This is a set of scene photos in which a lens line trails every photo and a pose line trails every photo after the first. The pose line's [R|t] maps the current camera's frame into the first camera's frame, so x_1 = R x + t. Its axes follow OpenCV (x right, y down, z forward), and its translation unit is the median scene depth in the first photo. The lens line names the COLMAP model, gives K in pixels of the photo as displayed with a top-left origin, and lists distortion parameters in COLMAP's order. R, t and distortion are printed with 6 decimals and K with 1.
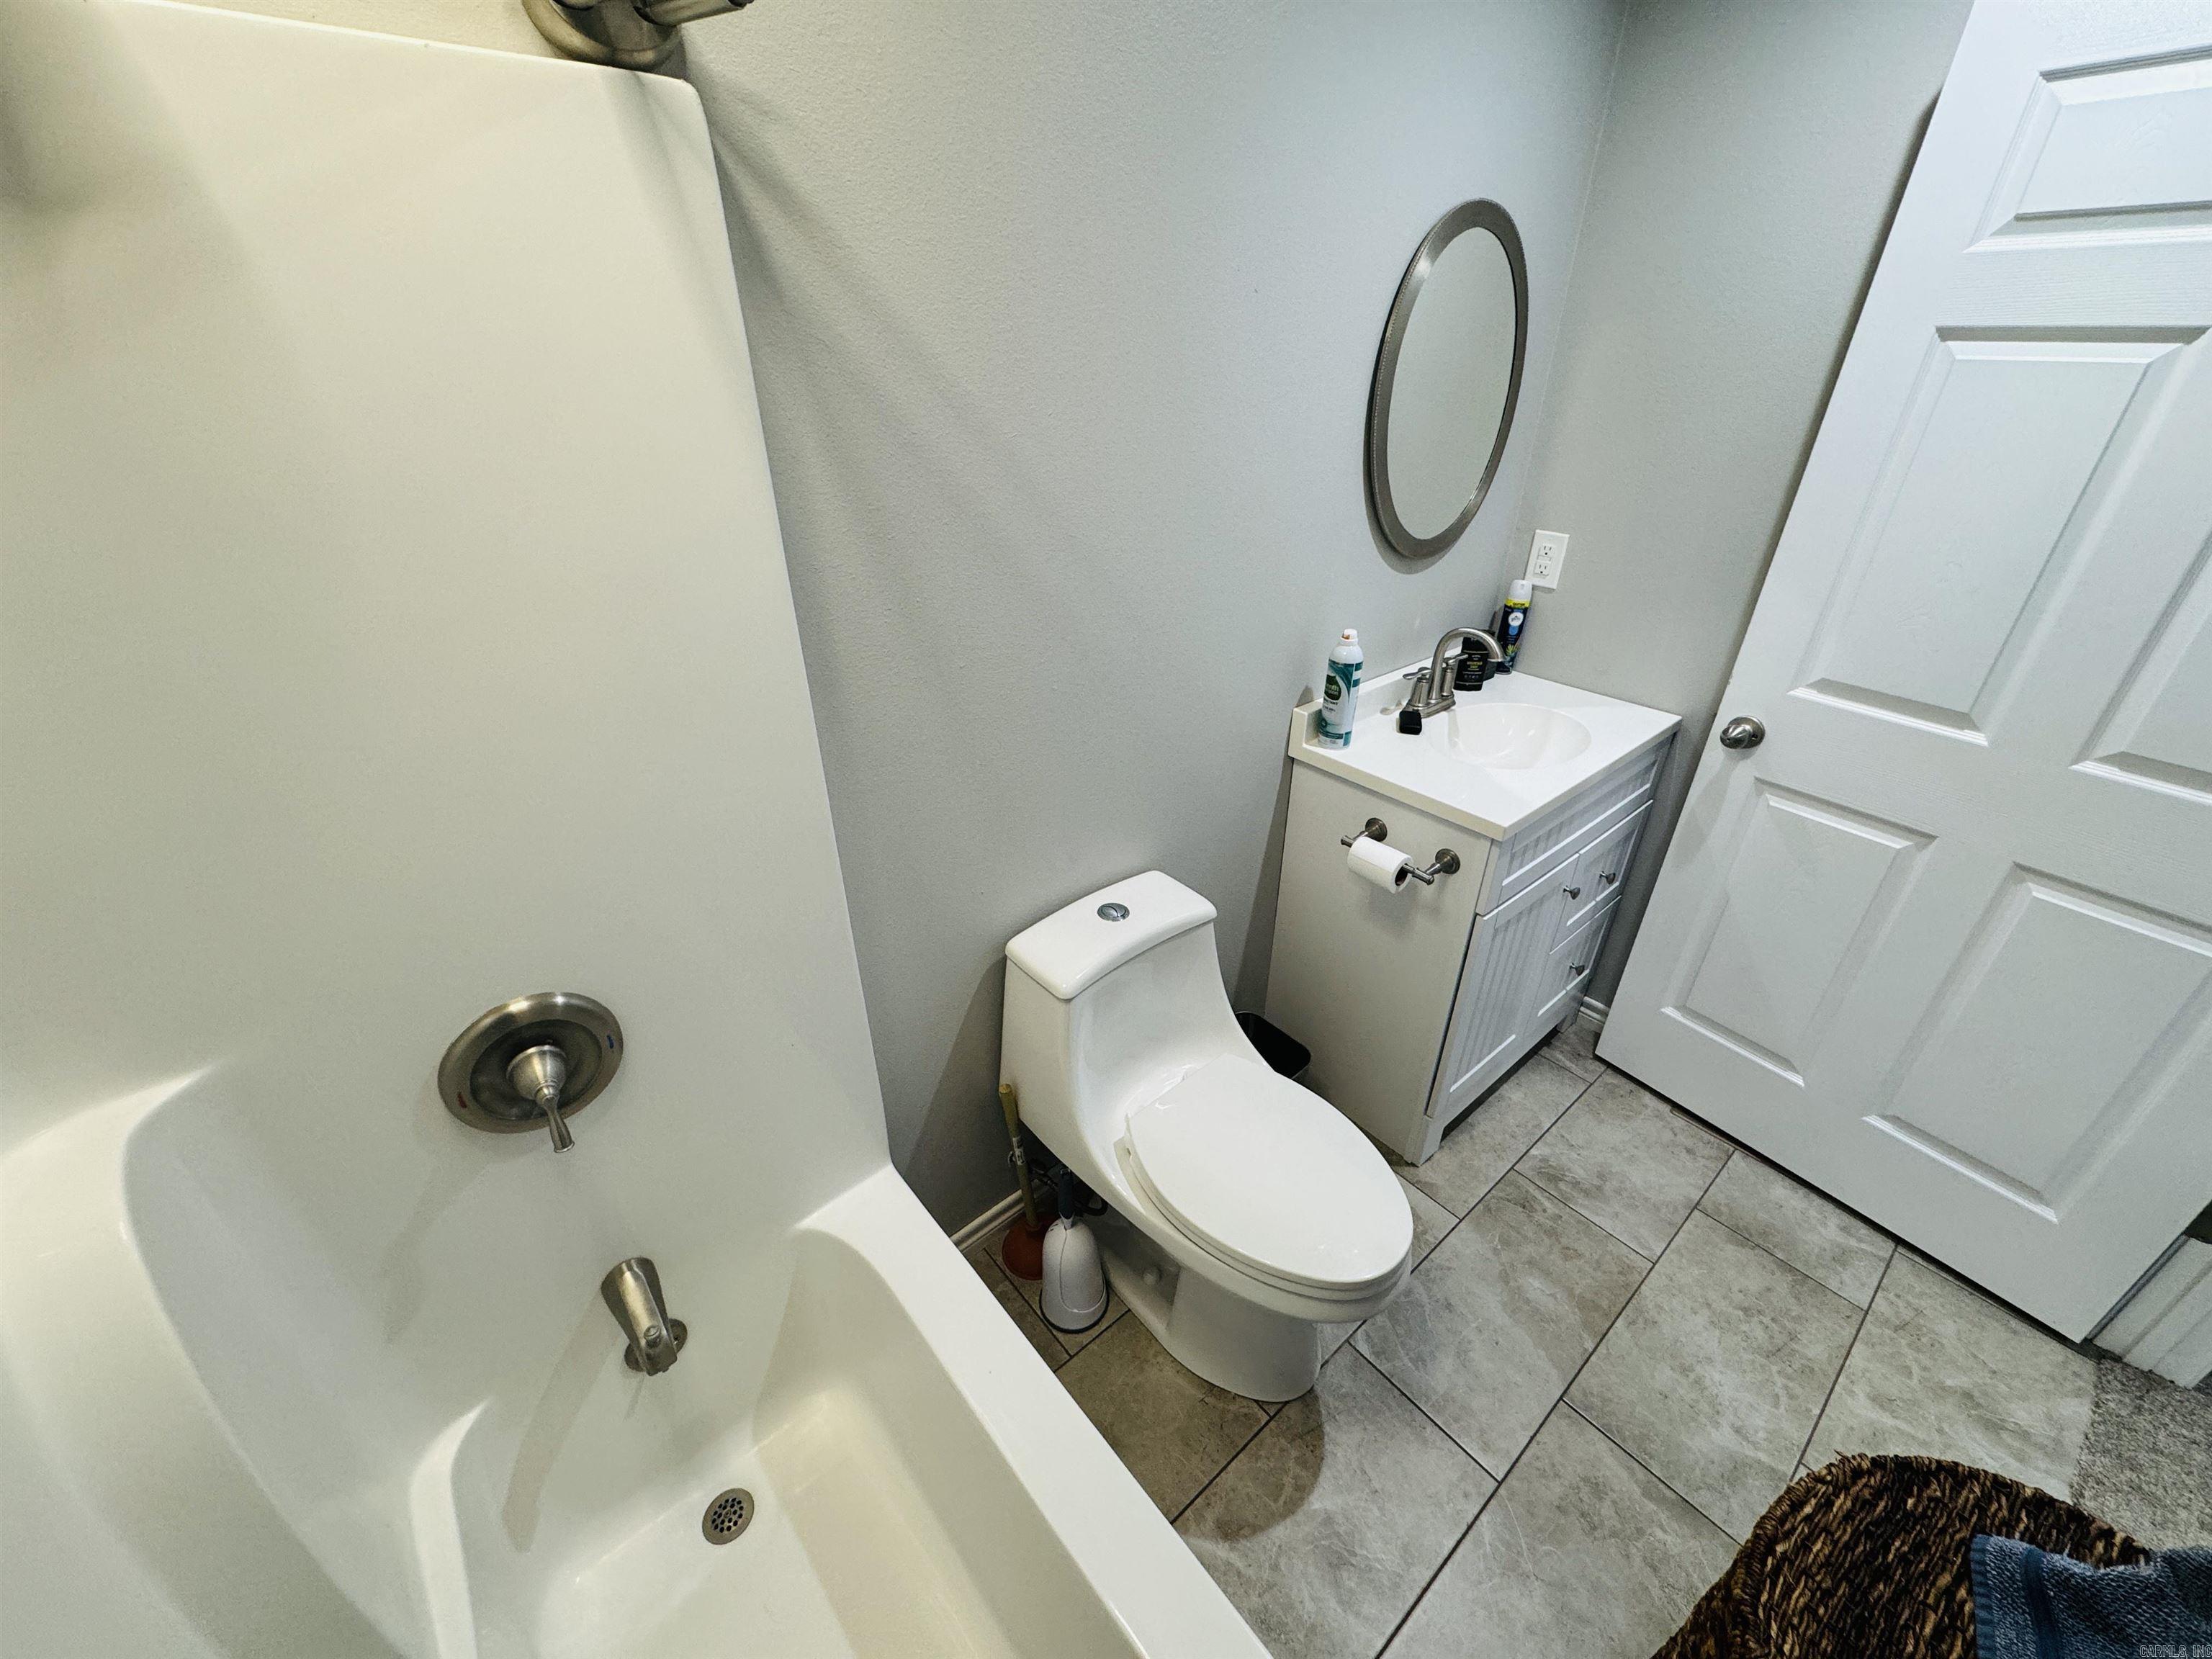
lens RADIAL K [[882.1, 0, 1108.1], [0, 882.1, 829.6], [0, 0, 1]] dist [-0.003277, -0.000047]
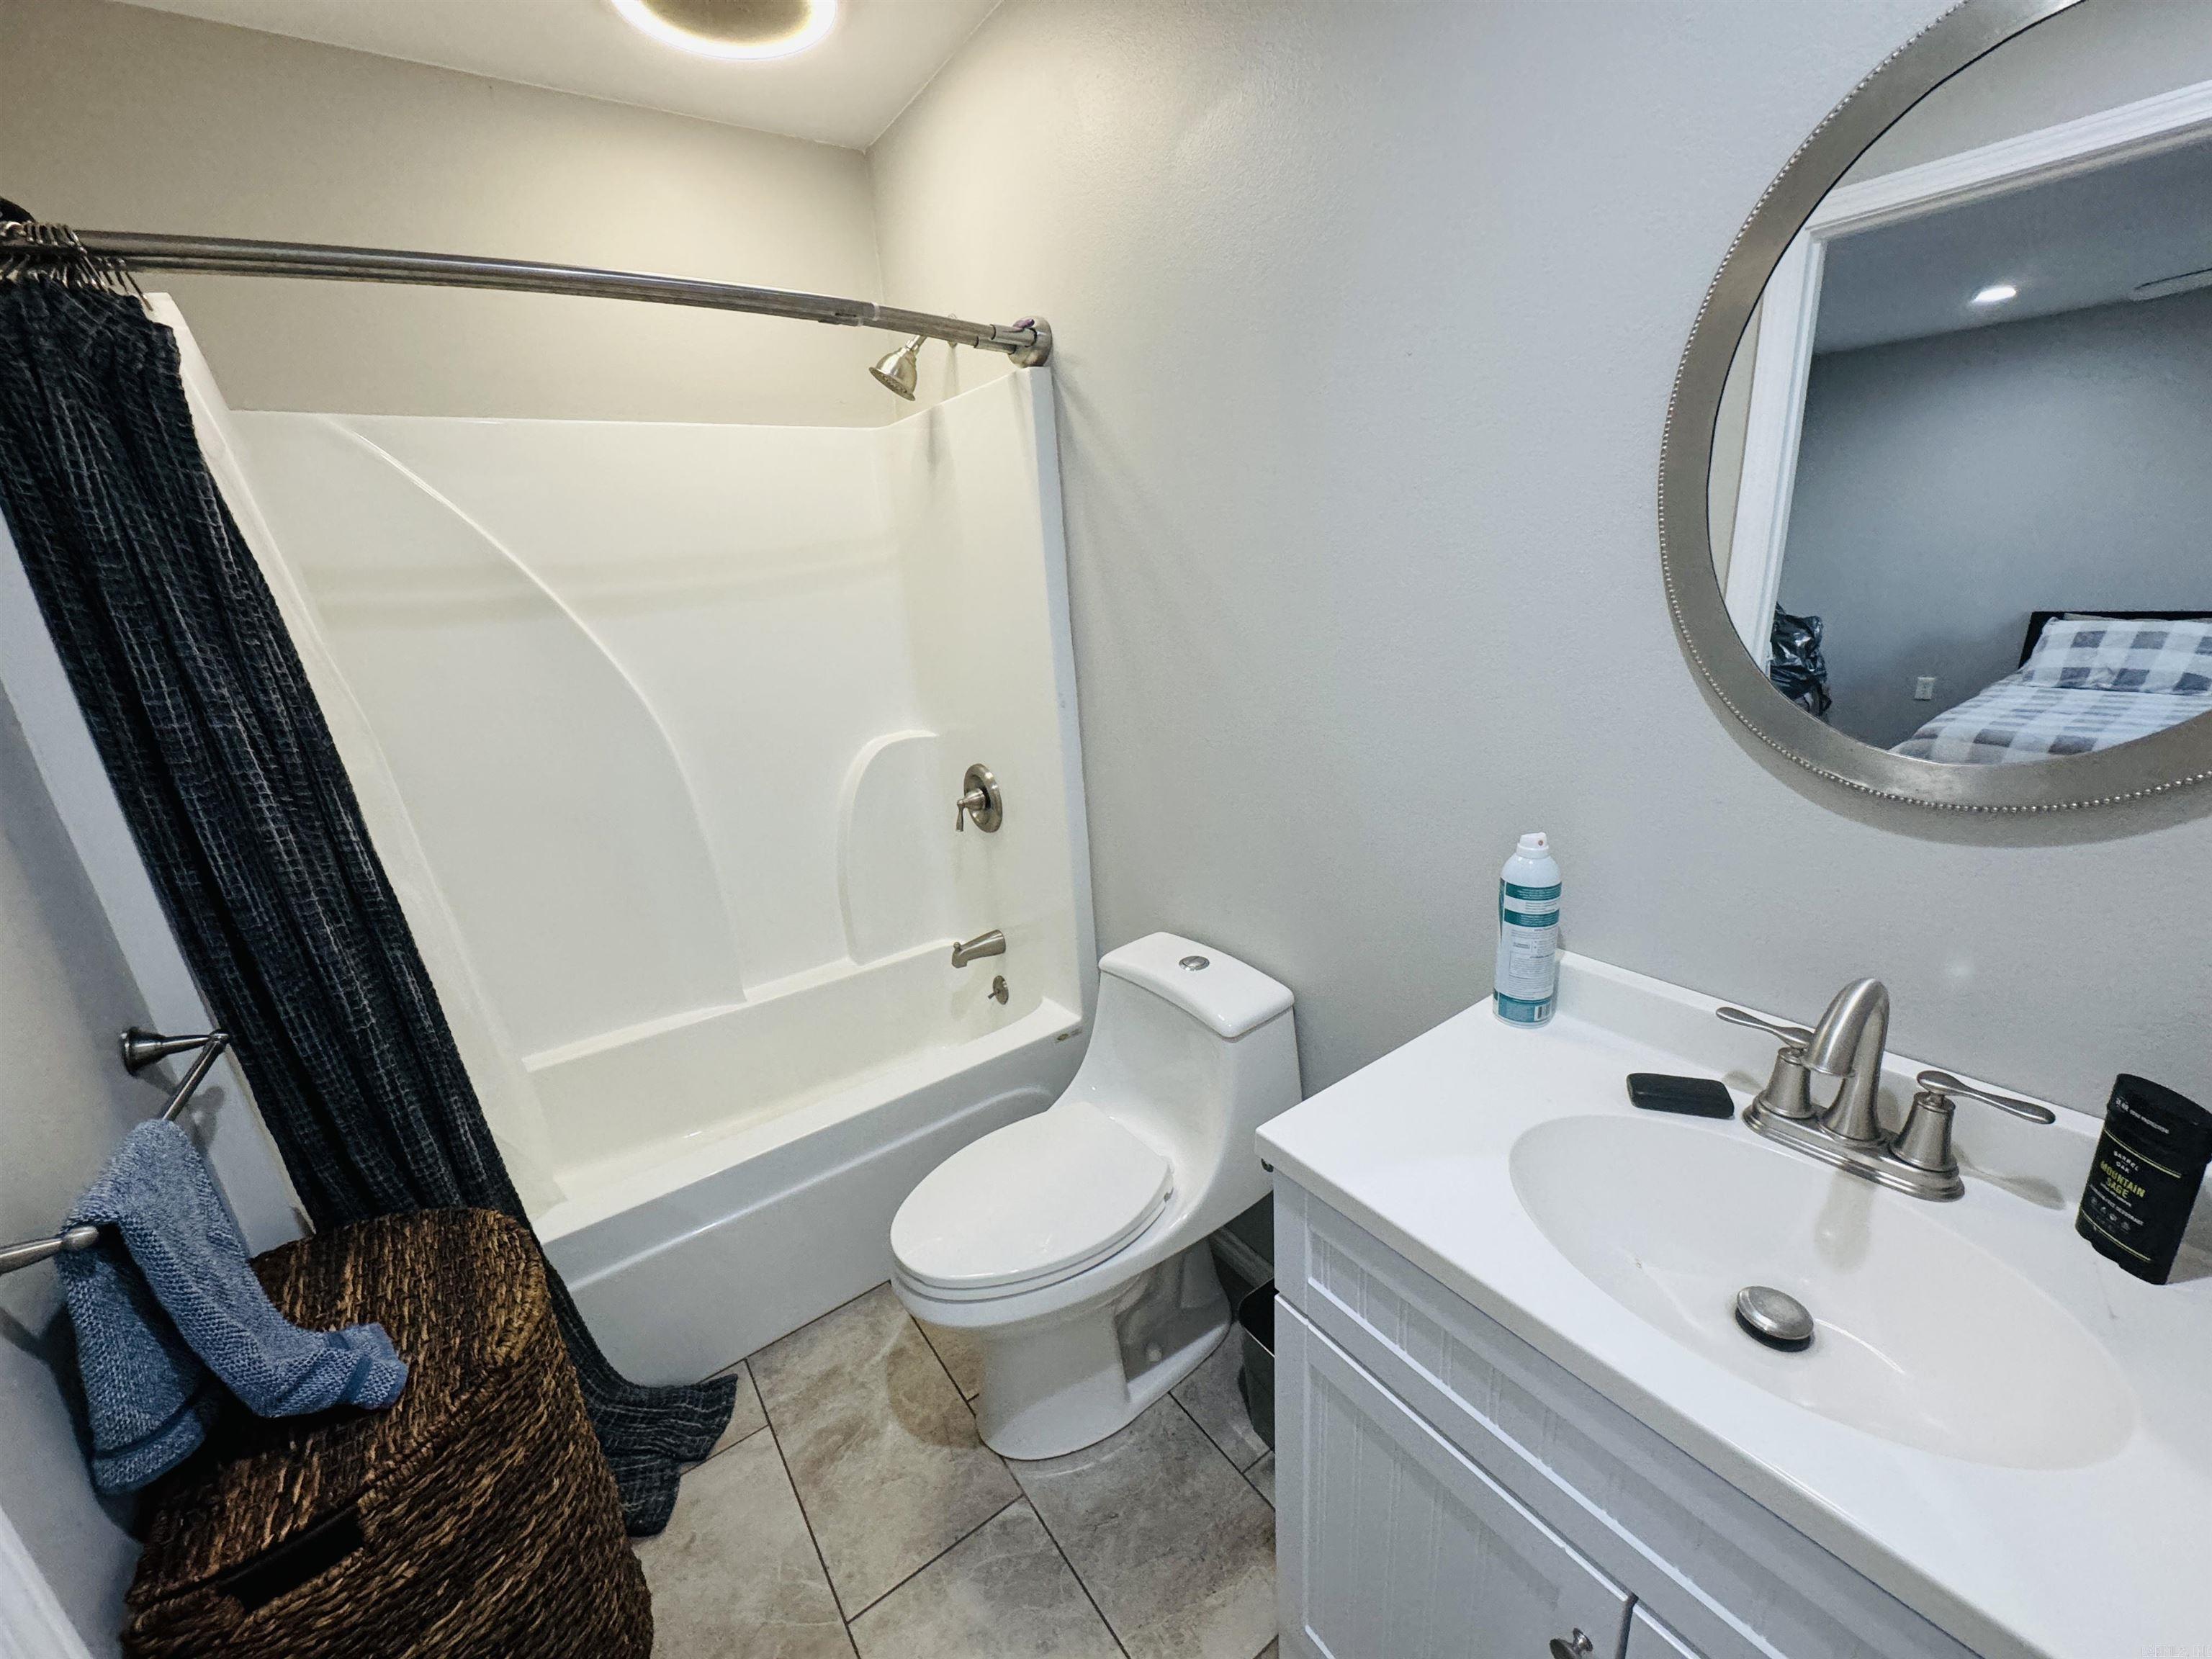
lens RADIAL K [[882.1, 0, 1108.1], [0, 882.1, 829.6], [0, 0, 1]] dist [-0.003277, -0.000047]
pose [[-0.081793, 0.302594, -0.949604, 1.002836], [-0.417574, 0.854731, 0.308329, -0.340182], [0.904954, 0.421749, 0.056444, 0.817910]]
